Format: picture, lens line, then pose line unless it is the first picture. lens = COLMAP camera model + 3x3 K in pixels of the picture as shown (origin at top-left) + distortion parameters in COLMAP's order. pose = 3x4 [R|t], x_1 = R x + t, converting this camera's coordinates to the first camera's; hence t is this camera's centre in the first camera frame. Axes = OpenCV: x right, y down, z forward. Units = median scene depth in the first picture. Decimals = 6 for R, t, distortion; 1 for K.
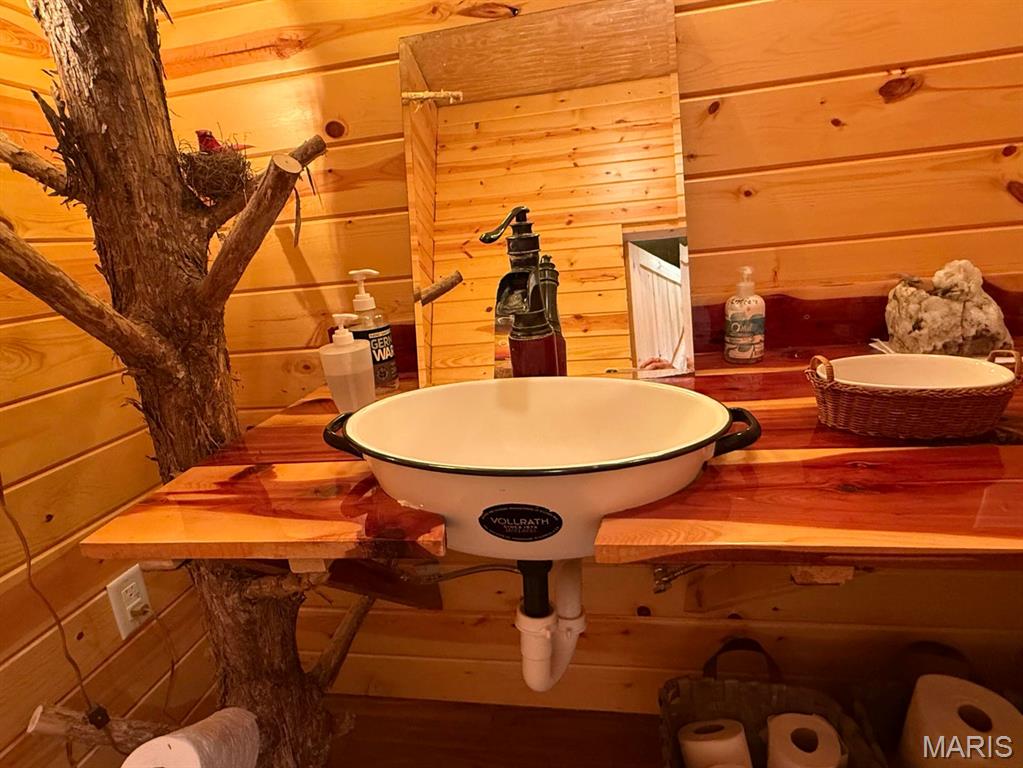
lens RADIAL K [[550.1, 0, 506.6], [0, 550.1, 380.0], [0, 0, 1]] dist [-0.014316, 0.004117]
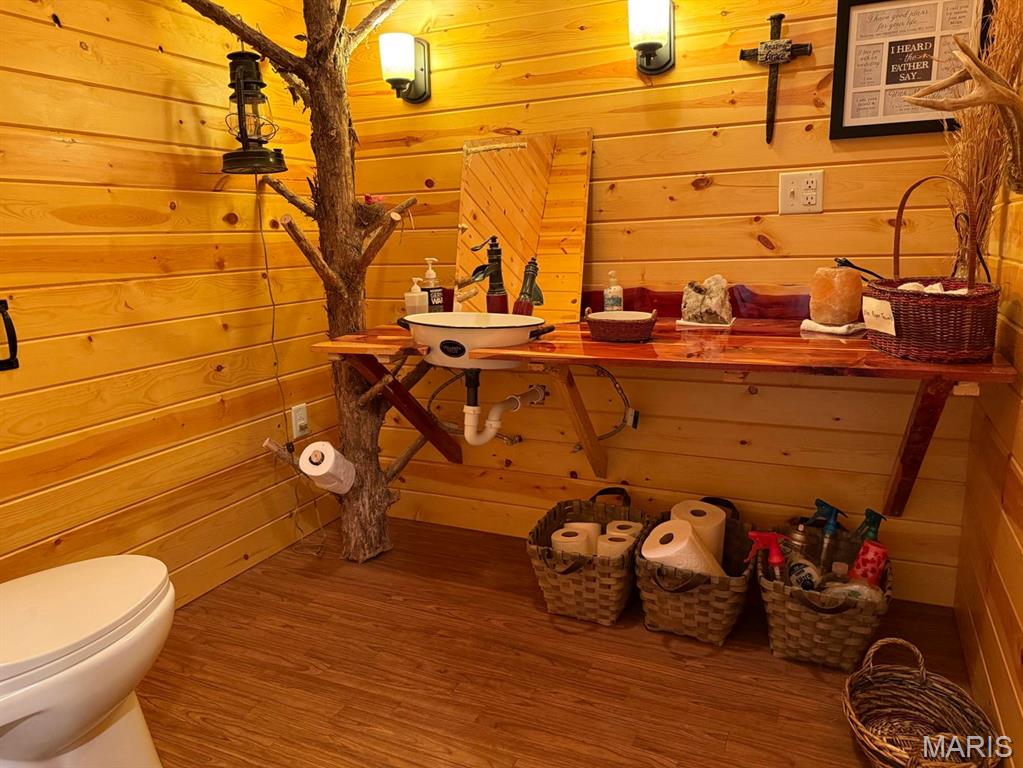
lens RADIAL K [[718.6, 0, 508.9], [0, 718.6, 385.5], [0, 0, 1]] dist [0.052625, -0.066267]
pose [[0.962260, 0.115852, -0.246239, 0.801963], [-0.122686, 0.992366, -0.012541, 0.292964], [0.242907, 0.042278, 0.969128, -1.645068]]
